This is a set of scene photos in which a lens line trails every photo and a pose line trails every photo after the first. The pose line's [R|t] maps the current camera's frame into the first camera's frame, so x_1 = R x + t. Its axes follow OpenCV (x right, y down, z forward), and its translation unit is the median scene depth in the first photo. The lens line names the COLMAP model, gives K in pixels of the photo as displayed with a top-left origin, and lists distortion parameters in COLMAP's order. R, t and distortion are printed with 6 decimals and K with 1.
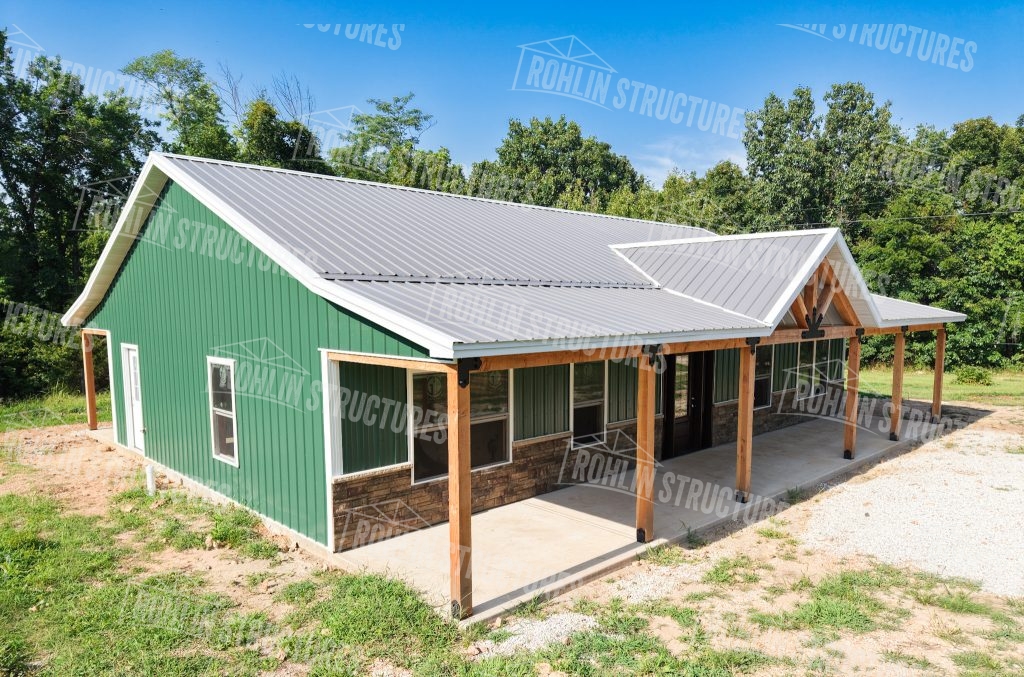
lens RADIAL K [[712.0, 0, 512.8], [0, 712.0, 344.9], [0, 0, 1]] dist [0.012987, -0.011552]
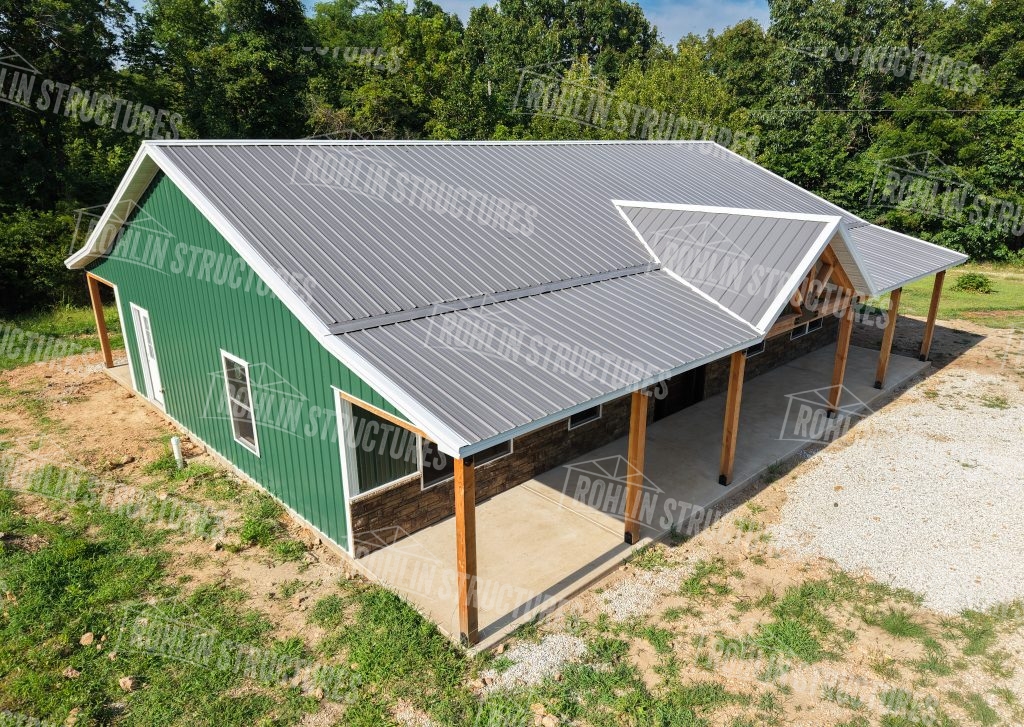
lens RADIAL K [[720.1, 0, 513.1], [0, 720.1, 356.0], [0, 0, 1]] dist [0.011799, -0.010924]
pose [[0.999995, 0.003174, -0.000902, -0.000502], [-0.002882, 0.973390, 0.229138, -0.247108], [0.001606, -0.229134, 0.973394, -0.030192]]
